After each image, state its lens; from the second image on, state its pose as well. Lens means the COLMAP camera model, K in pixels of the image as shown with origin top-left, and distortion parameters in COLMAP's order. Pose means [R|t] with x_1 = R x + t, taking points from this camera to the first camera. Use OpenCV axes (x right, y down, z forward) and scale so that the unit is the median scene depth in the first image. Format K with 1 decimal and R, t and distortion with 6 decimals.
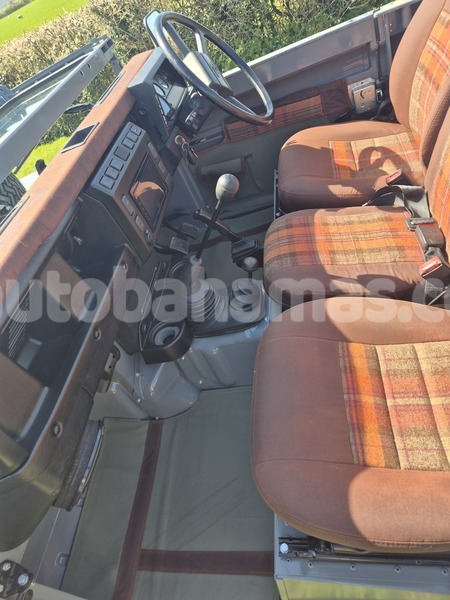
lens RADIAL K [[407.2, 0, 224.6], [0, 407.2, 299.9], [0, 0, 1]] dist [0.062064, -0.000273]
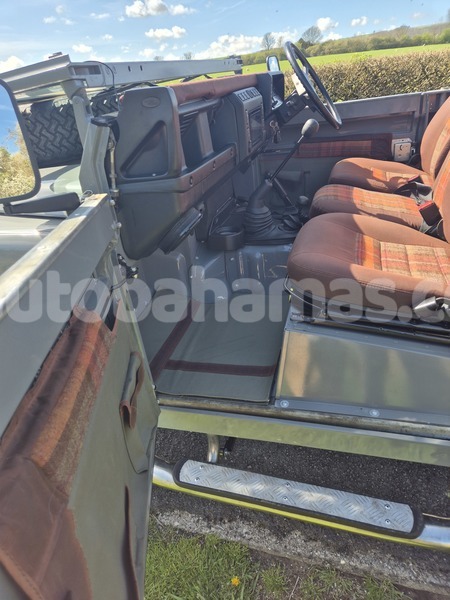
lens RADIAL K [[407.2, 0, 225.5], [0, 407.2, 301.4], [0, 0, 1]] dist [0.062064, -0.000273]
pose [[0.952460, 0.303524, -0.026327, -0.046173], [-0.301973, 0.929058, -0.213691, 0.593285], [-0.040401, 0.211482, 0.976547, -0.287407]]
